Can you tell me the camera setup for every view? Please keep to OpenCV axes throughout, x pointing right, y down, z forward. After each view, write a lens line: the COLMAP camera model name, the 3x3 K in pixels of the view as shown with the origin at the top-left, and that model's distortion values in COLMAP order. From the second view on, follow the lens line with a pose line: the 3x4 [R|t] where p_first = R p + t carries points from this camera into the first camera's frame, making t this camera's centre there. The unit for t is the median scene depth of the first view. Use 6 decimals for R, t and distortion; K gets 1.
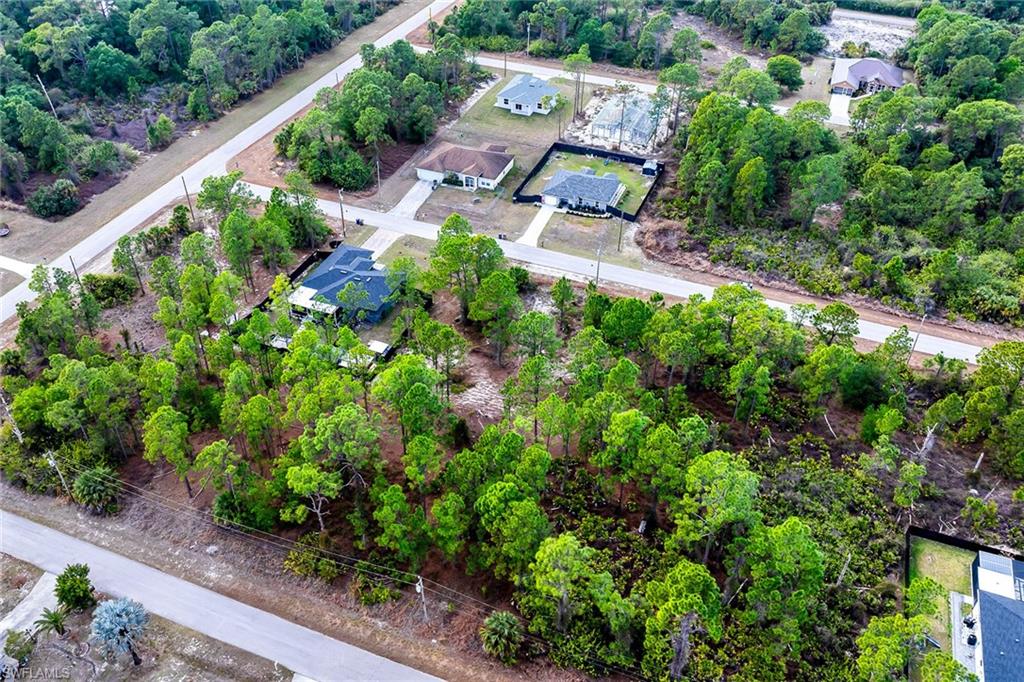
lens RADIAL K [[853.8, 0, 510.0], [0, 853.8, 339.0], [0, 0, 1]] dist [-0.013763, -0.007081]
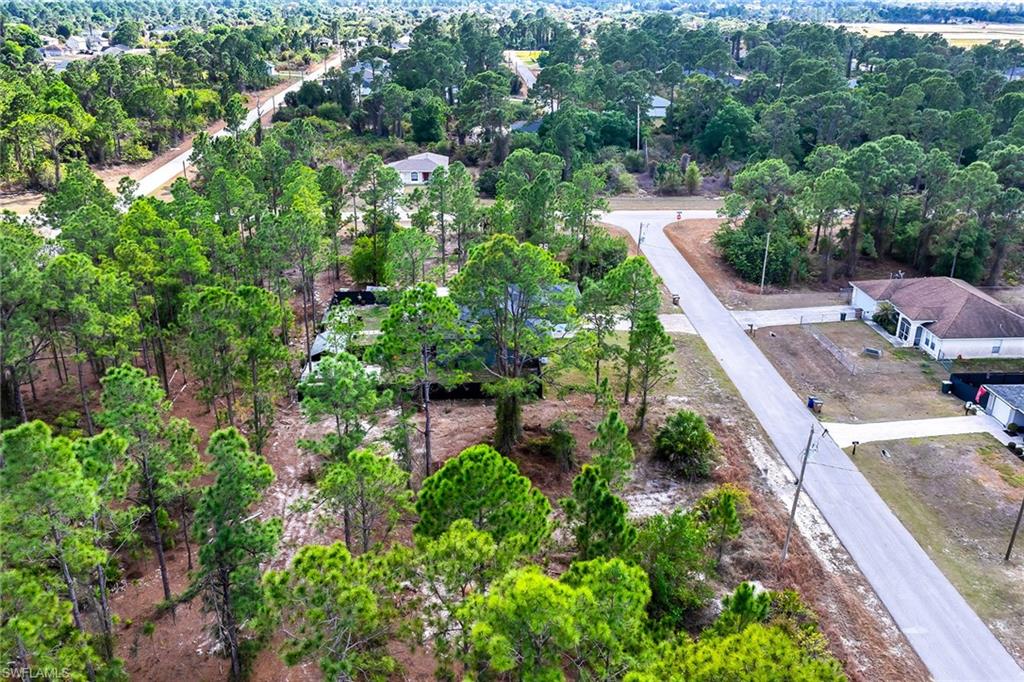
lens RADIAL K [[853.8, 0, 513.1], [0, 853.8, 346.5], [0, 0, 1]] dist [-0.013763, -0.007081]
pose [[0.415485, 0.341991, -0.842861, 0.288766], [-0.570495, 0.819693, 0.051367, -0.072680], [0.708454, 0.459506, 0.535674, 0.592107]]
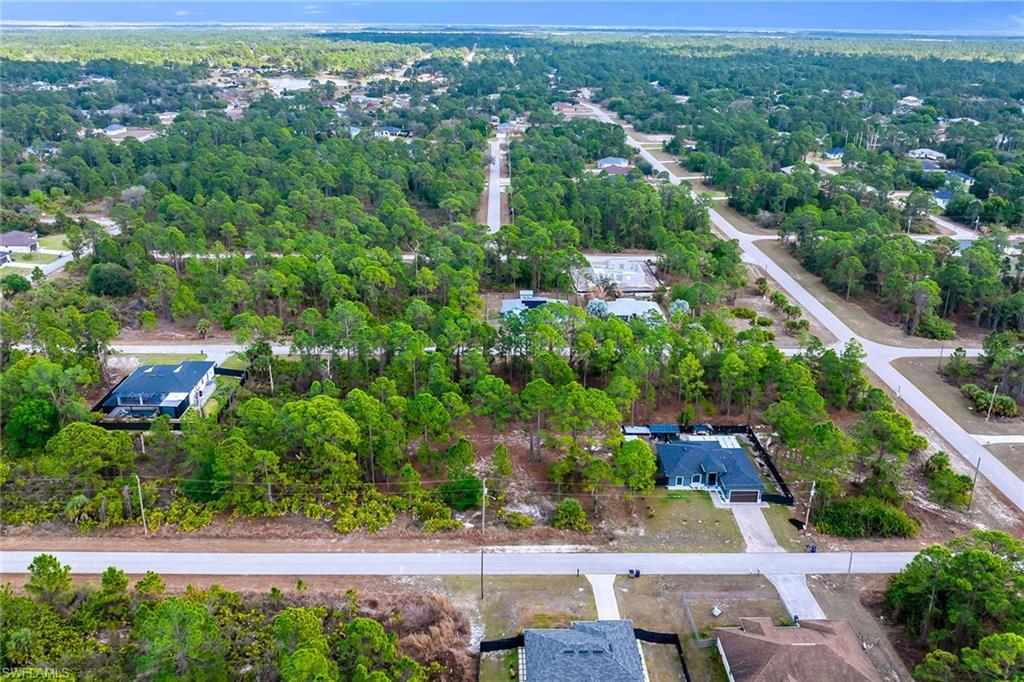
lens RADIAL K [[853.8, 0, 508.7], [0, 853.8, 336.4], [0, 0, 1]] dist [-0.013763, -0.007081]
pose [[-0.928308, 0.104672, -0.356776, 0.322089], [-0.251770, 0.529133, 0.810327, -0.769418], [0.273600, 0.842058, -0.464845, 1.088096]]
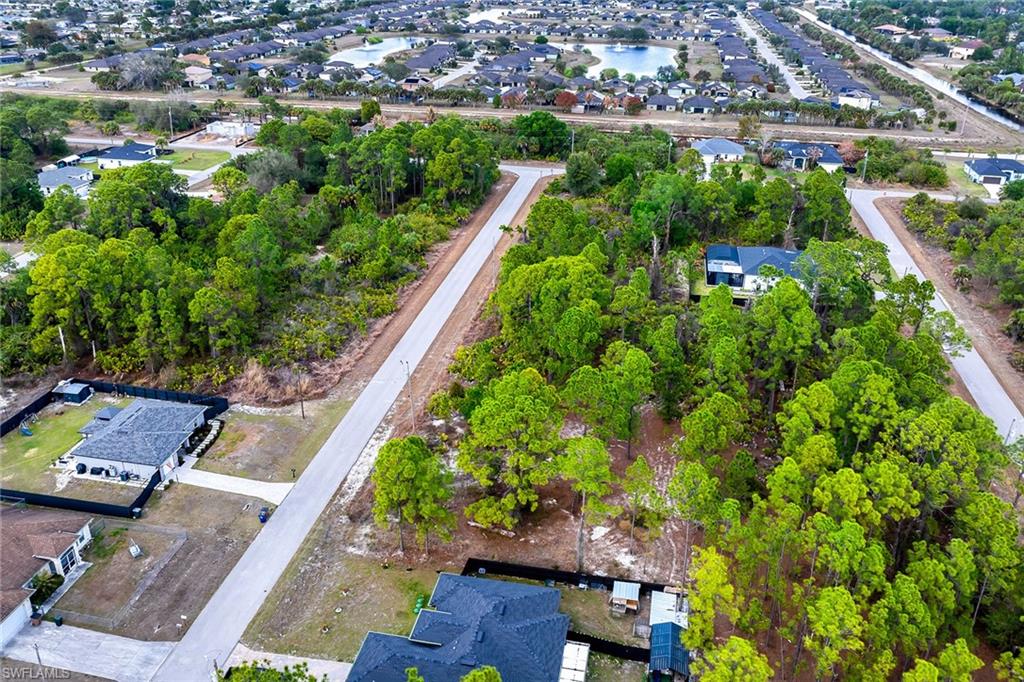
lens RADIAL K [[853.8, 0, 506.3], [0, 853.8, 337.4], [0, 0, 1]] dist [-0.013763, -0.007081]
pose [[-0.176290, -0.431188, 0.884872, -0.471106], [0.602740, 0.663426, 0.443362, -0.339598], [-0.778220, 0.611508, 0.142939, 0.683960]]
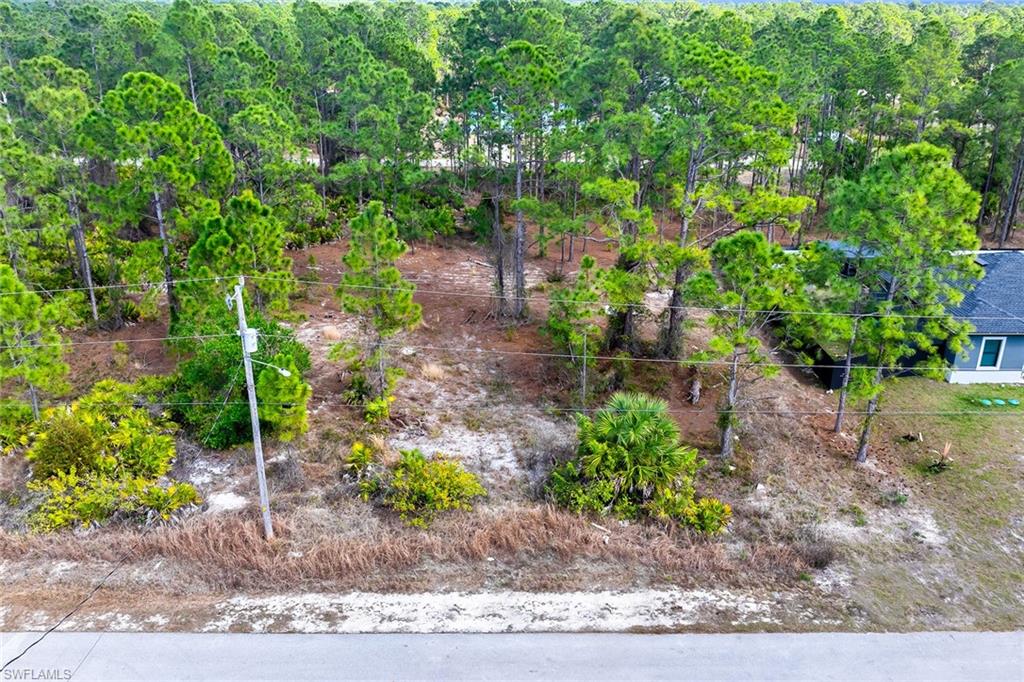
lens RADIAL K [[853.8, 0, 510.2], [0, 853.8, 342.5], [0, 0, 1]] dist [-0.013763, -0.007081]
pose [[-0.929706, 0.116657, -0.349338, 0.098696], [-0.246932, 0.506305, 0.826244, -0.230564], [0.273259, 0.854427, -0.441909, 0.933033]]
